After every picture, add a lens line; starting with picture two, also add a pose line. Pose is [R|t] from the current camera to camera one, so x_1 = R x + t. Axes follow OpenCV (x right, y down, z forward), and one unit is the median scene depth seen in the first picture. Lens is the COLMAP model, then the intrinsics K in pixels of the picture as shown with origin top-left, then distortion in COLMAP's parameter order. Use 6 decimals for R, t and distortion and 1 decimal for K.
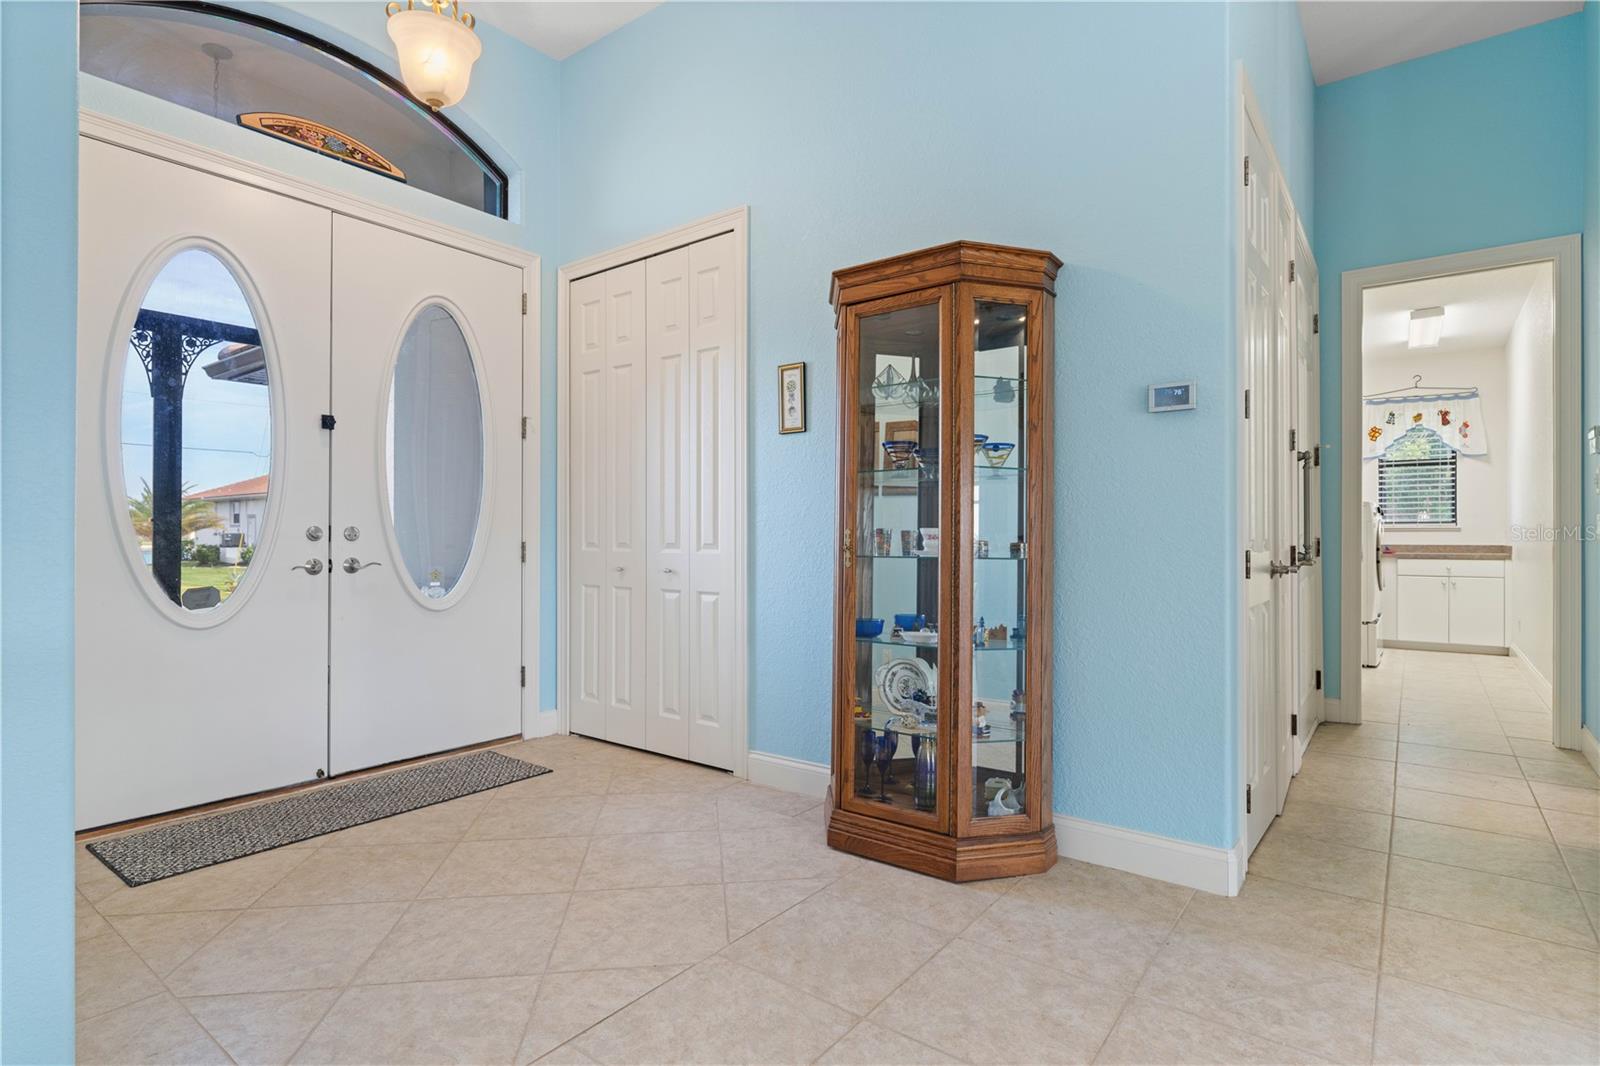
lens RADIAL K [[801.0, 0, 801.3], [0, 801.0, 534.8], [0, 0, 1]] dist [-0.008467, 0.002745]
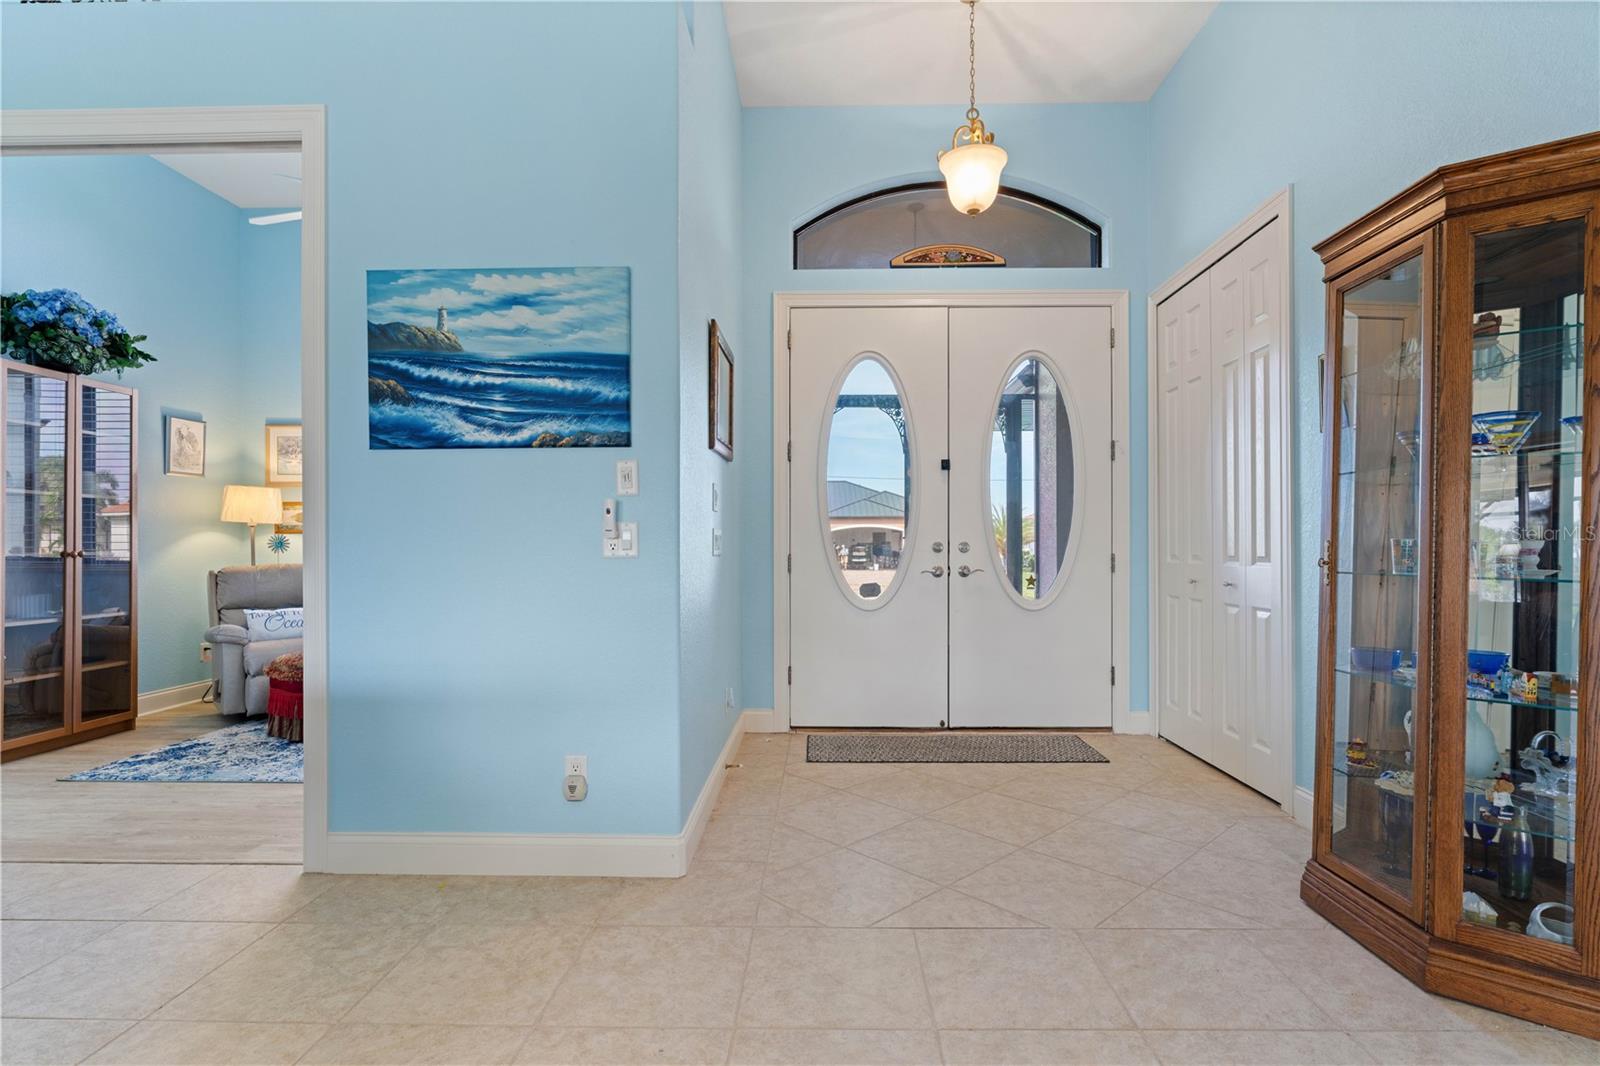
lens RADIAL K [[767.5, 0, 818.7], [0, 767.5, 546.2], [0, 0, 1]] dist [-0.003633, 0.001137]
pose [[0.593193, -0.004350, -0.805048, 0.331699], [0.004398, 0.999988, -0.002163, -0.001326], [0.805048, -0.002258, 0.593205, 0.056715]]
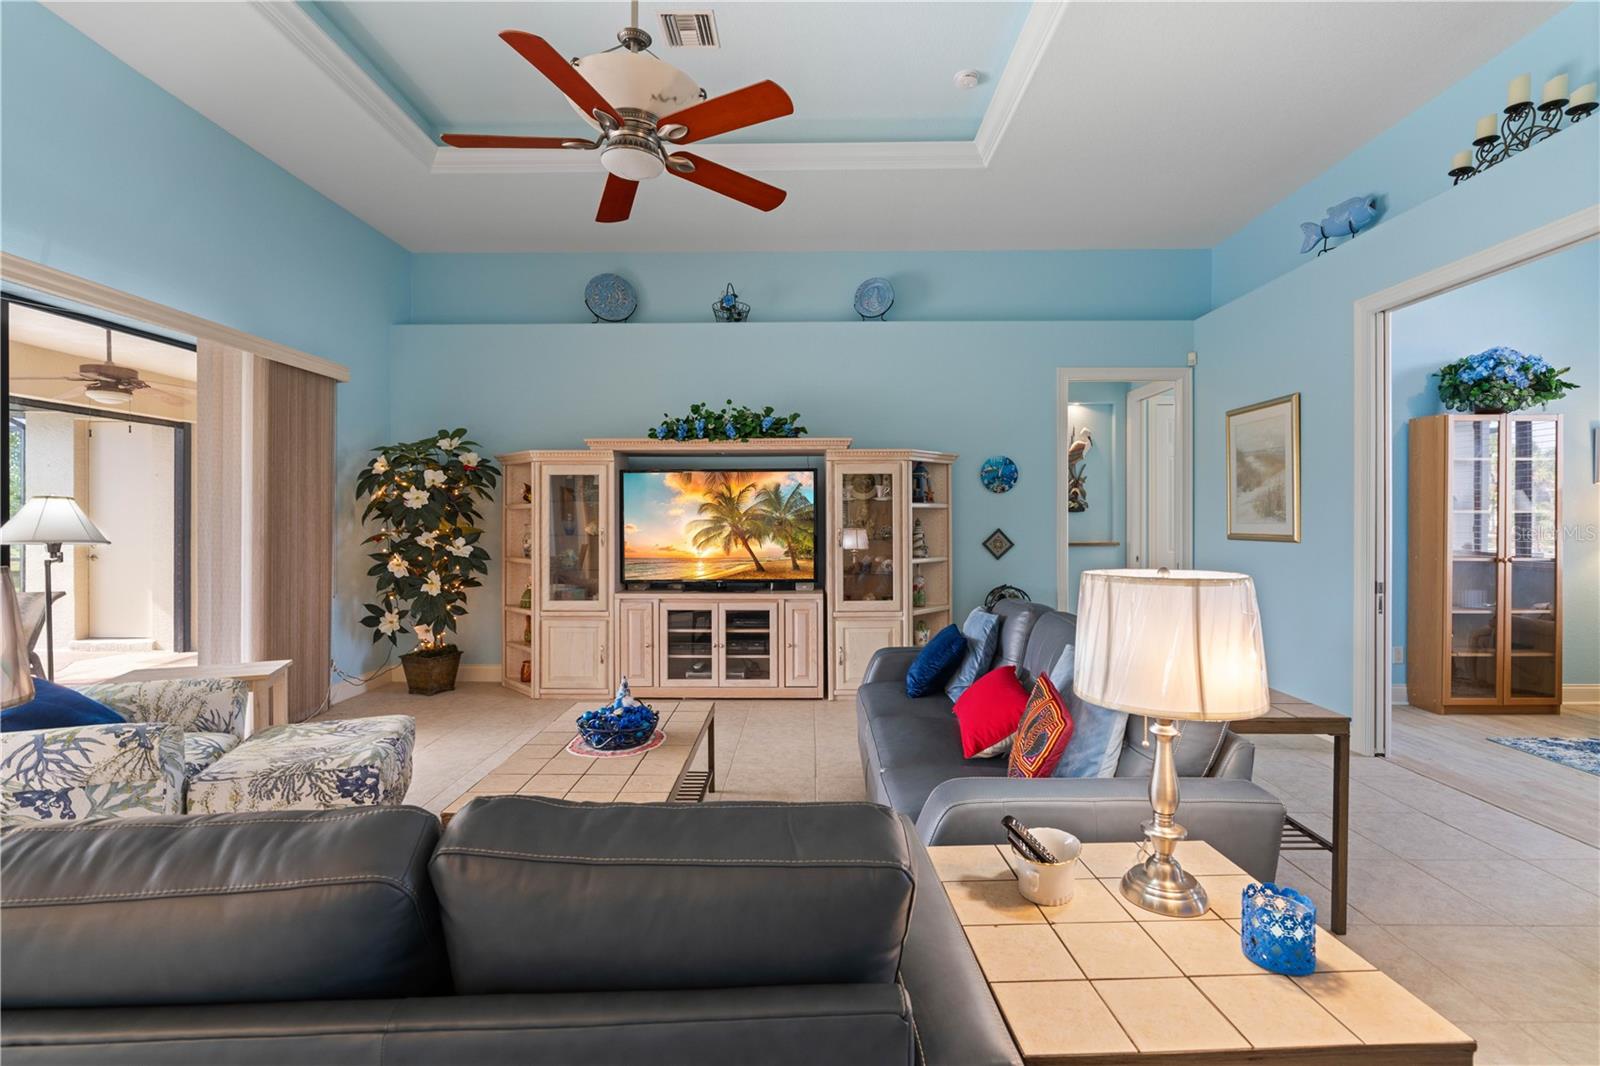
lens RADIAL K [[729.6, 0, 796.0], [0, 729.6, 523.0], [0, 0, 1]] dist [-0.005643, 0.001677]
pose [[-0.803388, 0.000257, -0.595455, 0.619605], [-0.000218, 1.000000, 0.000726, -0.071239], [0.595455, 0.000713, -0.803388, 0.145208]]
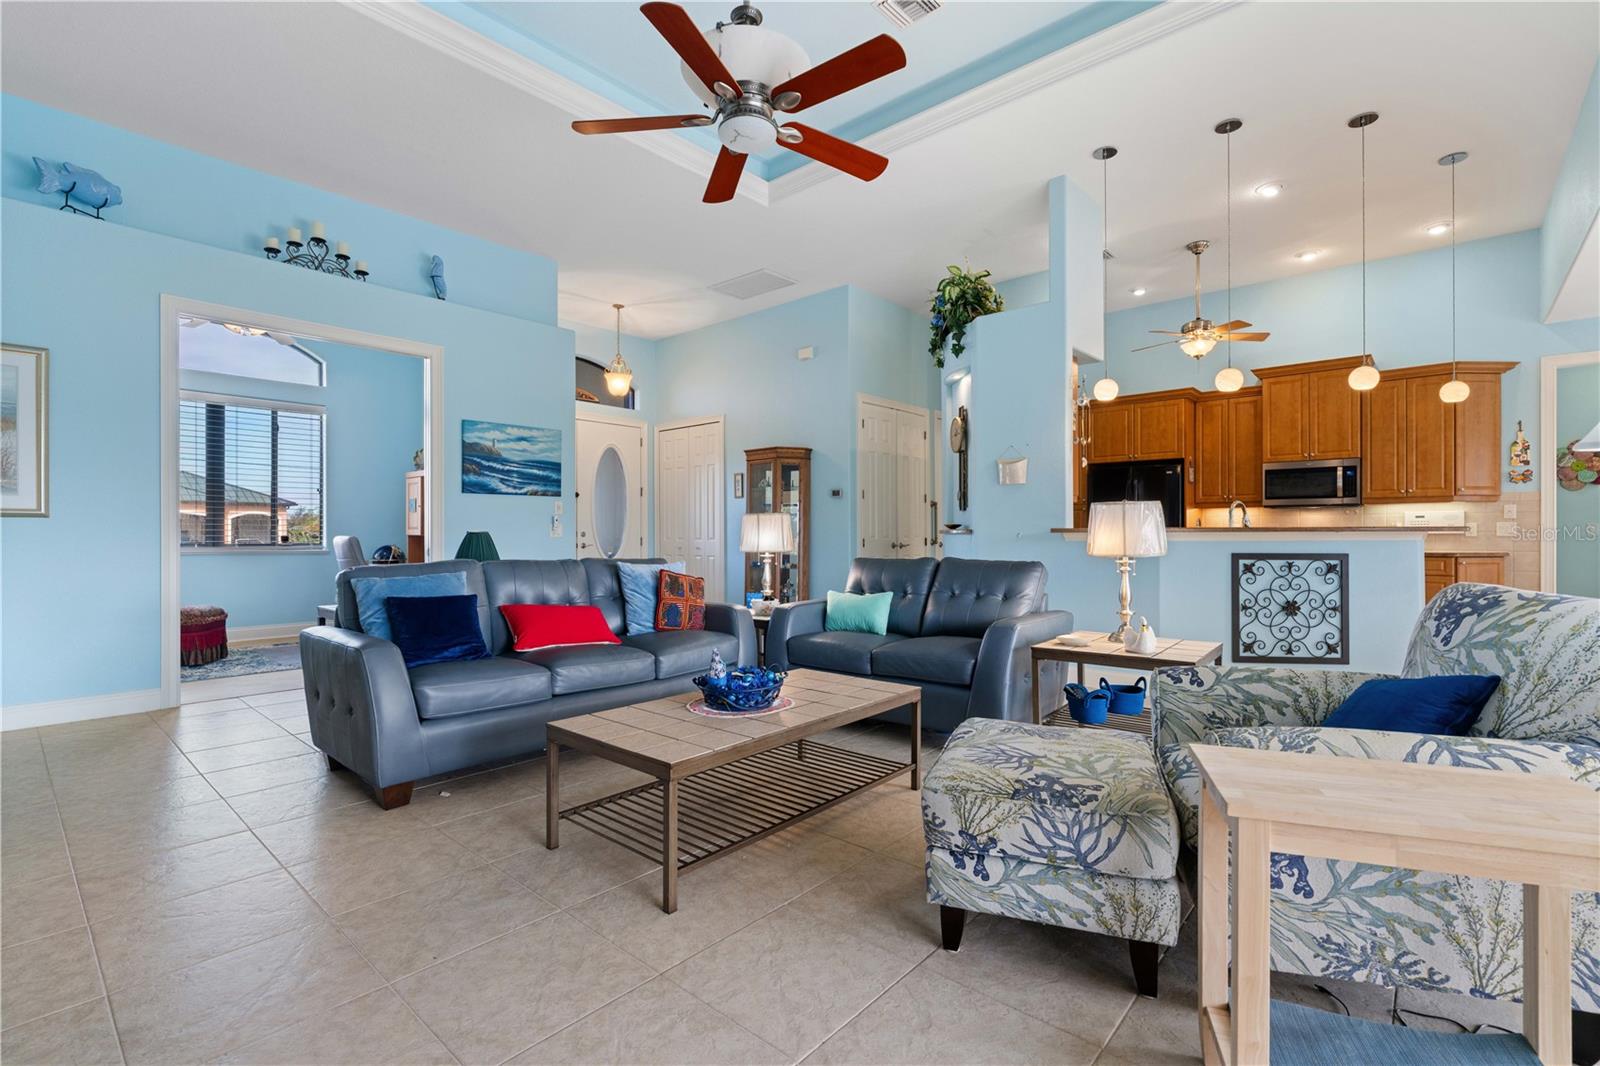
lens RADIAL K [[729.6, 0, 808.5], [0, 729.6, 537.1], [0, 0, 1]] dist [-0.005643, 0.001677]
pose [[0.998015, -0.001828, -0.062956, 0.396663], [0.002148, 0.999985, 0.005009, -0.001814], [0.062946, -0.005134, 0.998004, -1.551907]]
